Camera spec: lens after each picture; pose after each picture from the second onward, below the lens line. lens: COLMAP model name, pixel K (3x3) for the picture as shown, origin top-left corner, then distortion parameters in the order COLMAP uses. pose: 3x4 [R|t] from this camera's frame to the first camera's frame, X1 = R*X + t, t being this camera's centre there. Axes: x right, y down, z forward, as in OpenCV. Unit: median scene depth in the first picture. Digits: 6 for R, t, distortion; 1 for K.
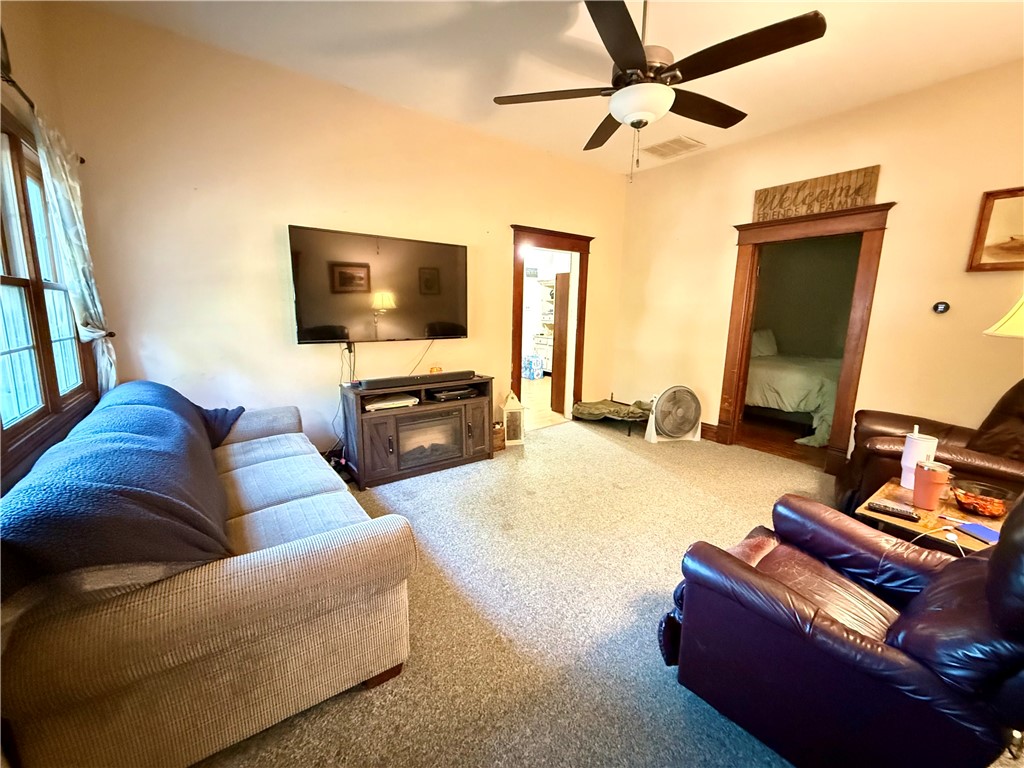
lens RADIAL K [[408.1, 0, 511.1], [0, 408.1, 378.2], [0, 0, 1]] dist [-0.000738, 0.000446]
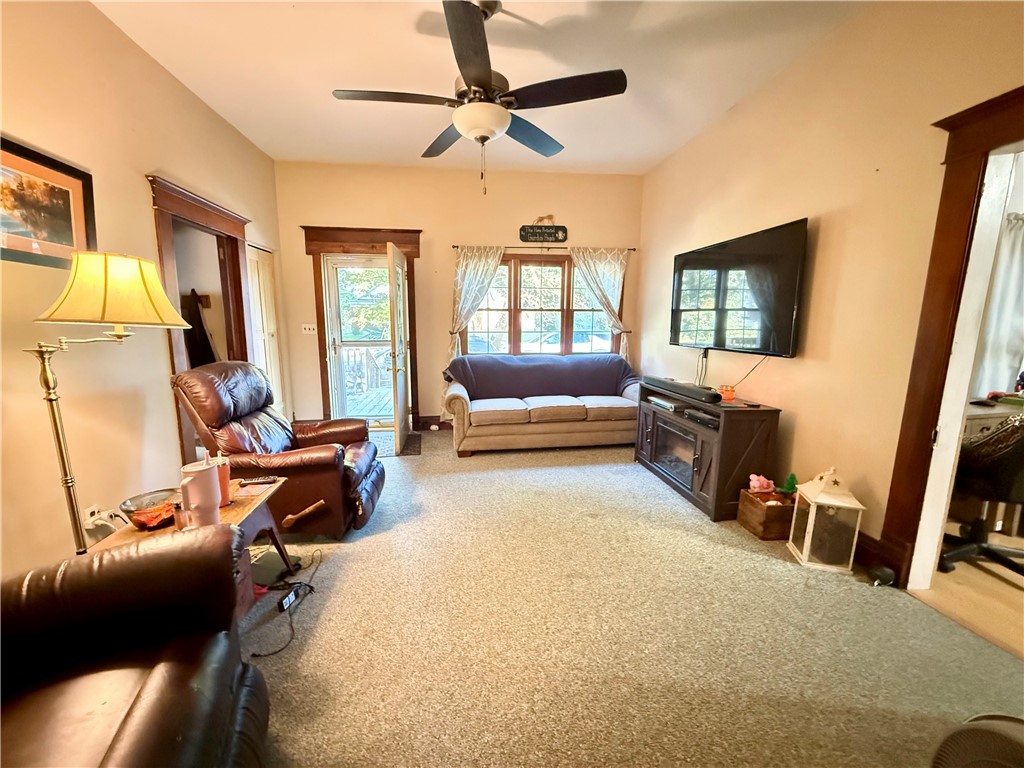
lens RADIAL K [[408.1, 0, 511.0], [0, 408.1, 383.9], [0, 0, 1]] dist [-0.000738, 0.000446]
pose [[-0.478443, 0.119684, -0.869924, 0.810498], [-0.155204, 0.963546, 0.217924, -0.154116], [0.864294, 0.239280, -0.442426, 1.071696]]
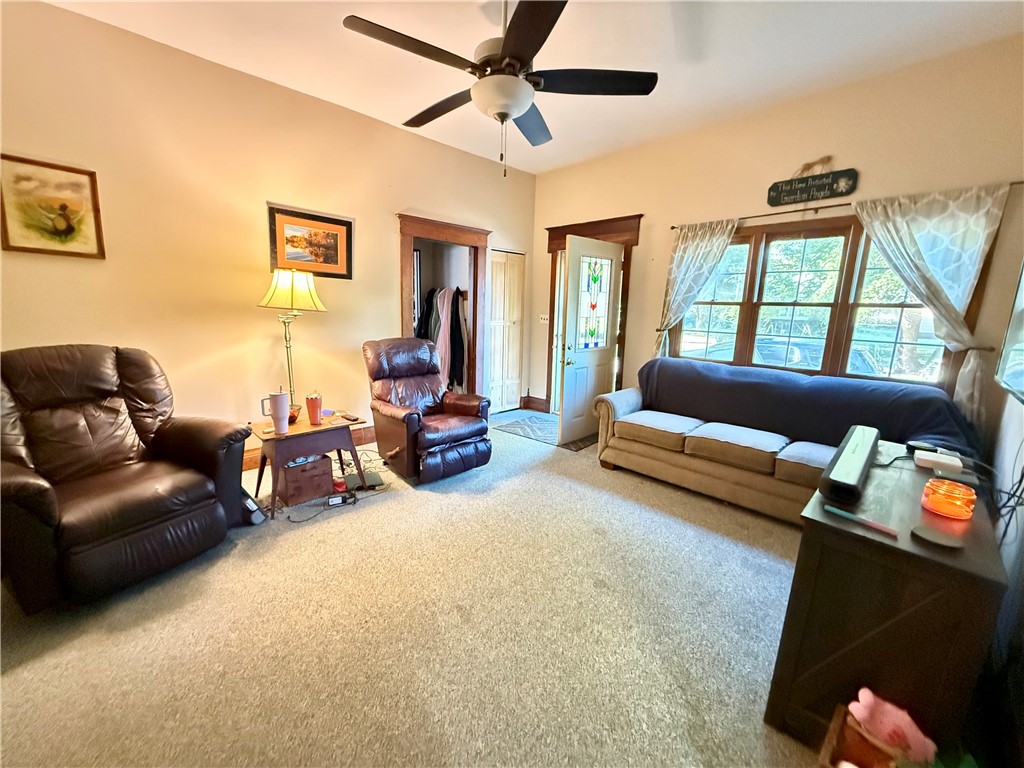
lens RADIAL K [[408.1, 0, 507.5], [0, 408.1, 385.0], [0, 0, 1]] dist [-0.000738, 0.000446]
pose [[-0.990170, -0.016710, -0.138868, 0.271065], [-0.064273, 0.936165, 0.345634, -0.222265], [0.124228, 0.351162, -0.928037, 1.357232]]
